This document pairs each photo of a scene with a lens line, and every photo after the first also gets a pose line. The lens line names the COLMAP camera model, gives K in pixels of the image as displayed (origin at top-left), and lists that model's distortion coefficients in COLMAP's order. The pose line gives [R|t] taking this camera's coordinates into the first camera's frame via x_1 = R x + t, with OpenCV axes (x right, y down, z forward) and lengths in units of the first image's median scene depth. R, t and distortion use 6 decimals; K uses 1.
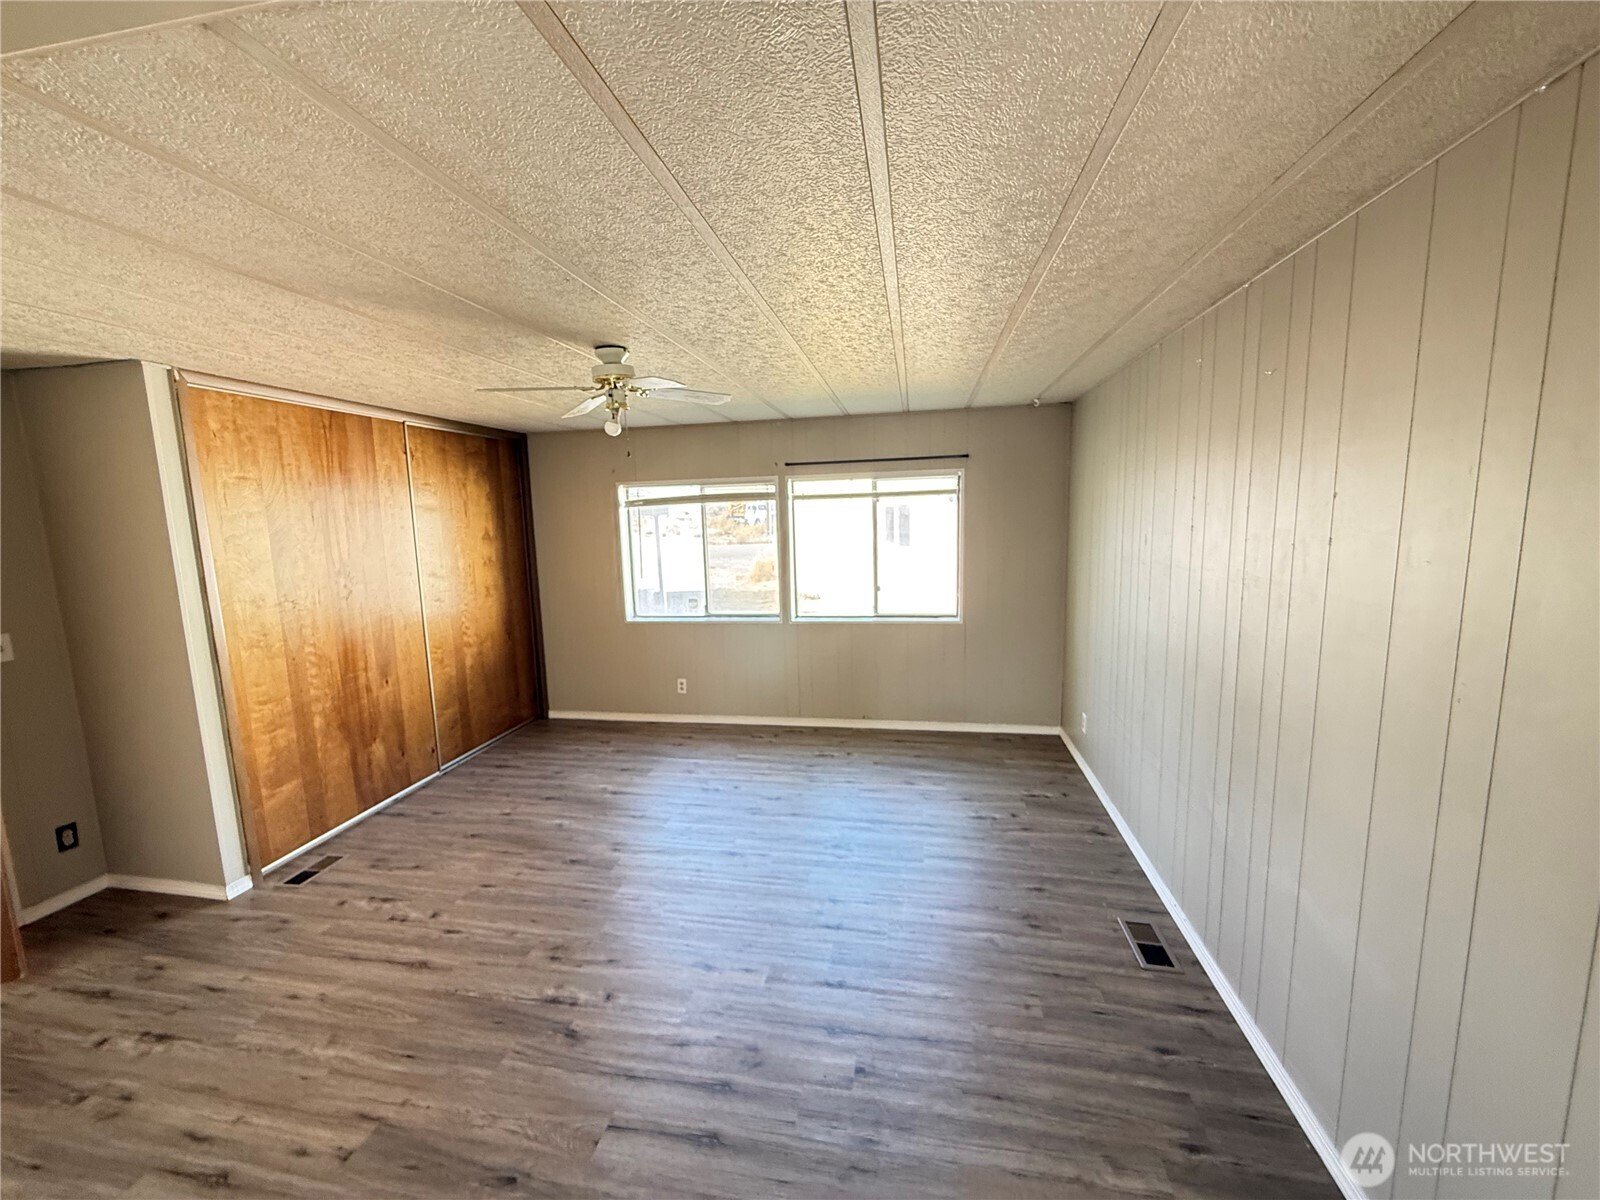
lens RADIAL K [[634.2, 0, 800.2], [0, 634.2, 606.3], [0, 0, 1]] dist [-0.004629, 0.002516]
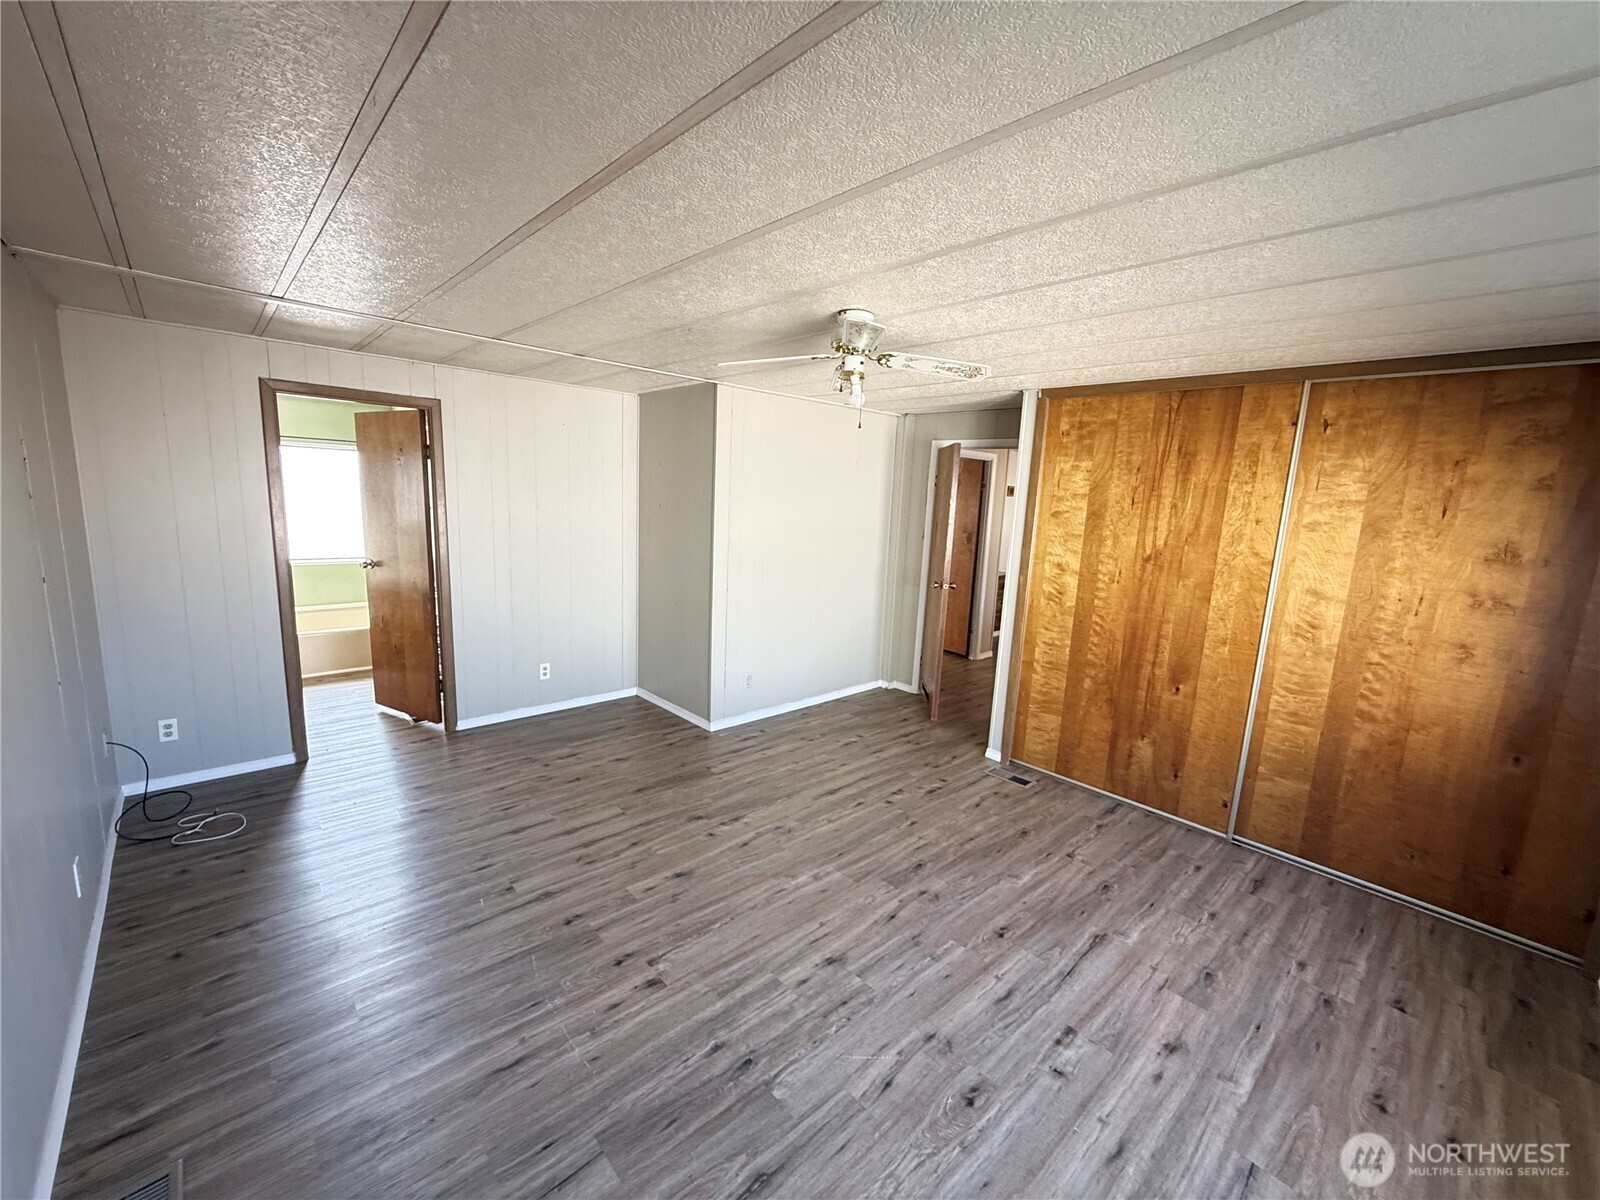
lens RADIAL K [[634.2, 0, 800.2], [0, 634.2, 606.3], [0, 0, 1]] dist [-0.004629, 0.002516]
pose [[-0.595301, 0.140575, -0.791110, 0.410439], [-0.148735, 0.948283, 0.280424, -0.187667], [0.789617, 0.284602, -0.543605, 1.180478]]
